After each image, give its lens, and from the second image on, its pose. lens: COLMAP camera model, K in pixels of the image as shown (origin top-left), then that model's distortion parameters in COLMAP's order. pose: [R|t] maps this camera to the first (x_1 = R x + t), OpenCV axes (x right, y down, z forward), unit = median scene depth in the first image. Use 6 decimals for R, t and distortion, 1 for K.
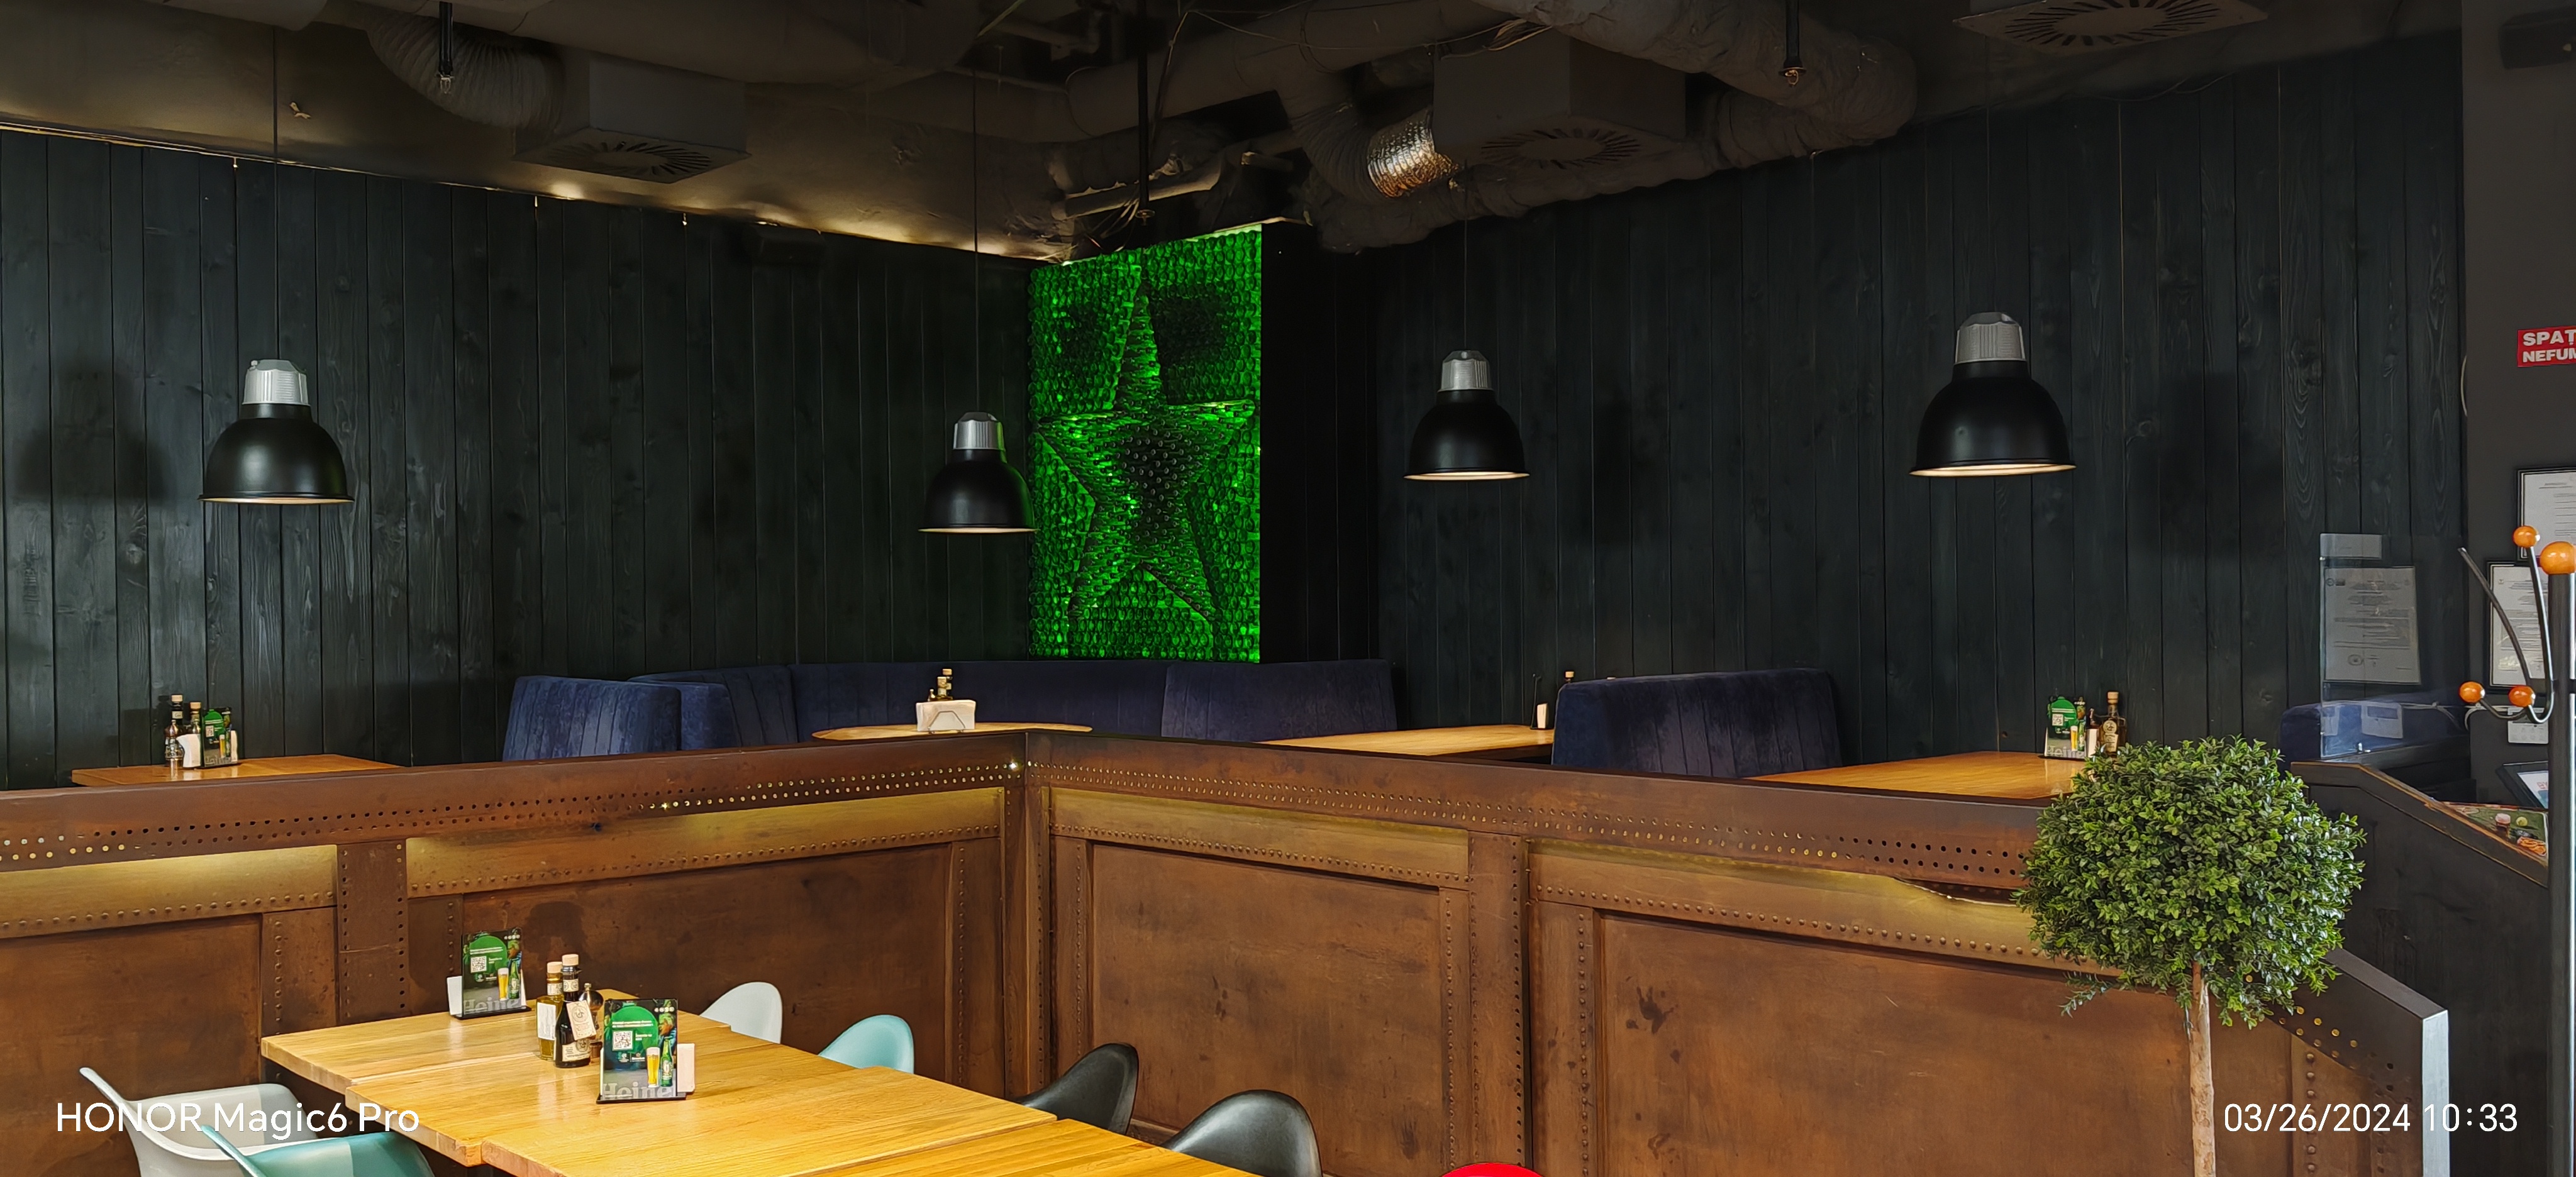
lens RADIAL K [[2130.2, 0, 1203.5], [0, 2130.2, 593.2], [0, 0, 1]] dist [0.049529, -0.005759]
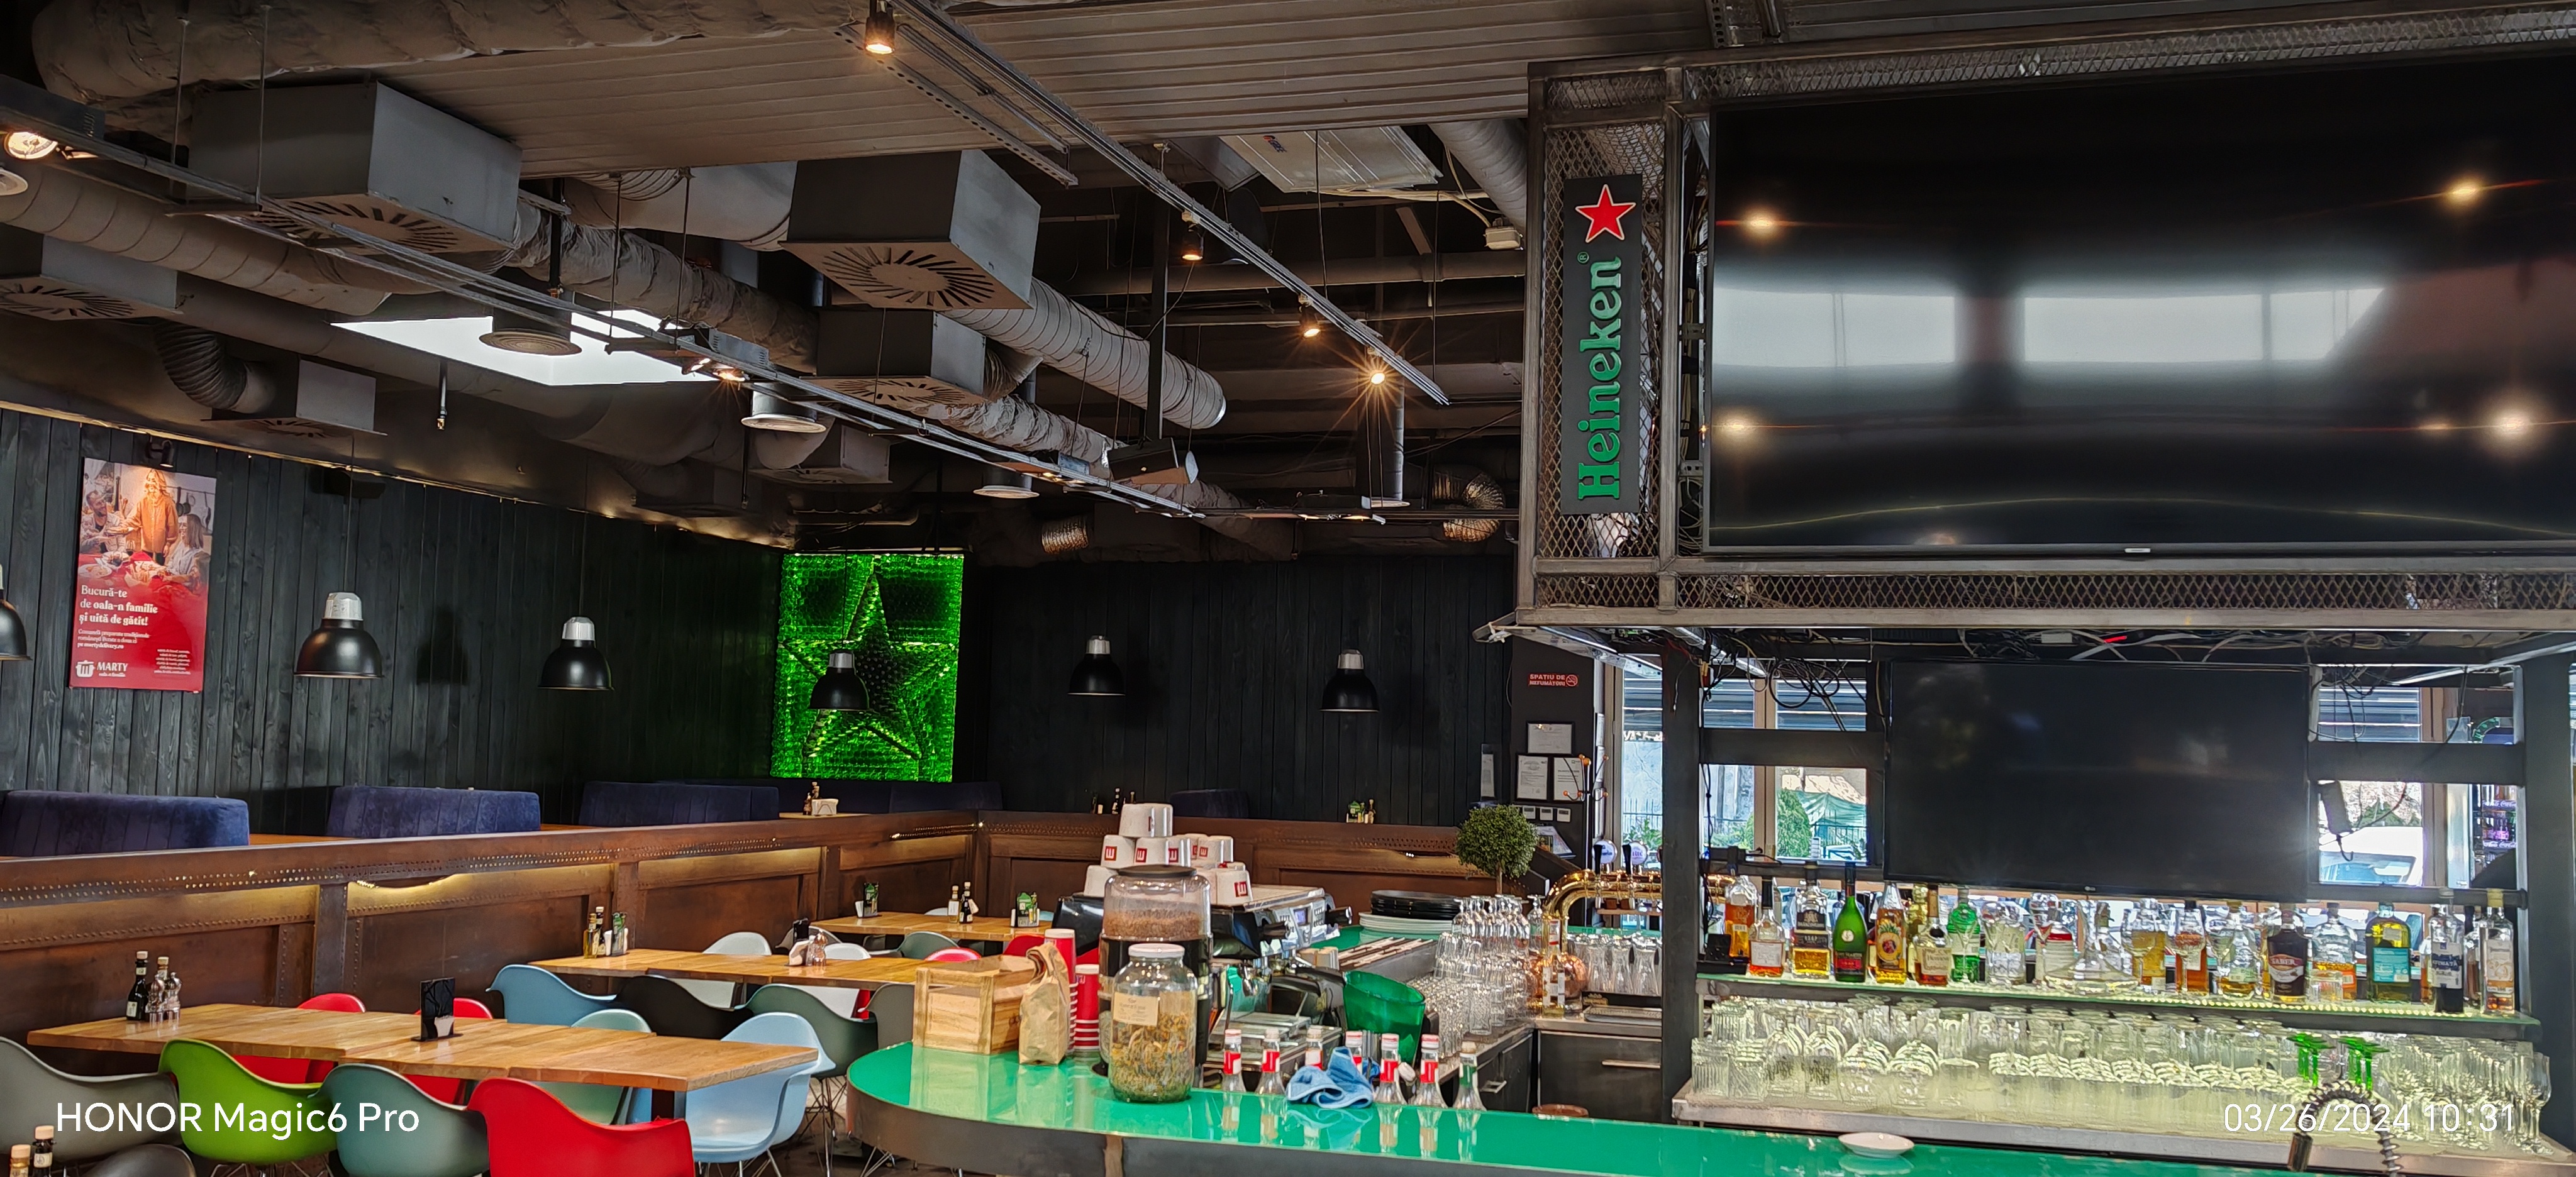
lens RADIAL K [[2130.2, 0, 1203.5], [0, 2130.2, 593.2], [0, 0, 1]] dist [0.049529, -0.005759]
pose [[0.877545, 0.061985, 0.475470, -0.709179], [-0.031867, 0.996956, -0.071154, -0.007893], [-0.478434, 0.047289, 0.876849, -0.812161]]
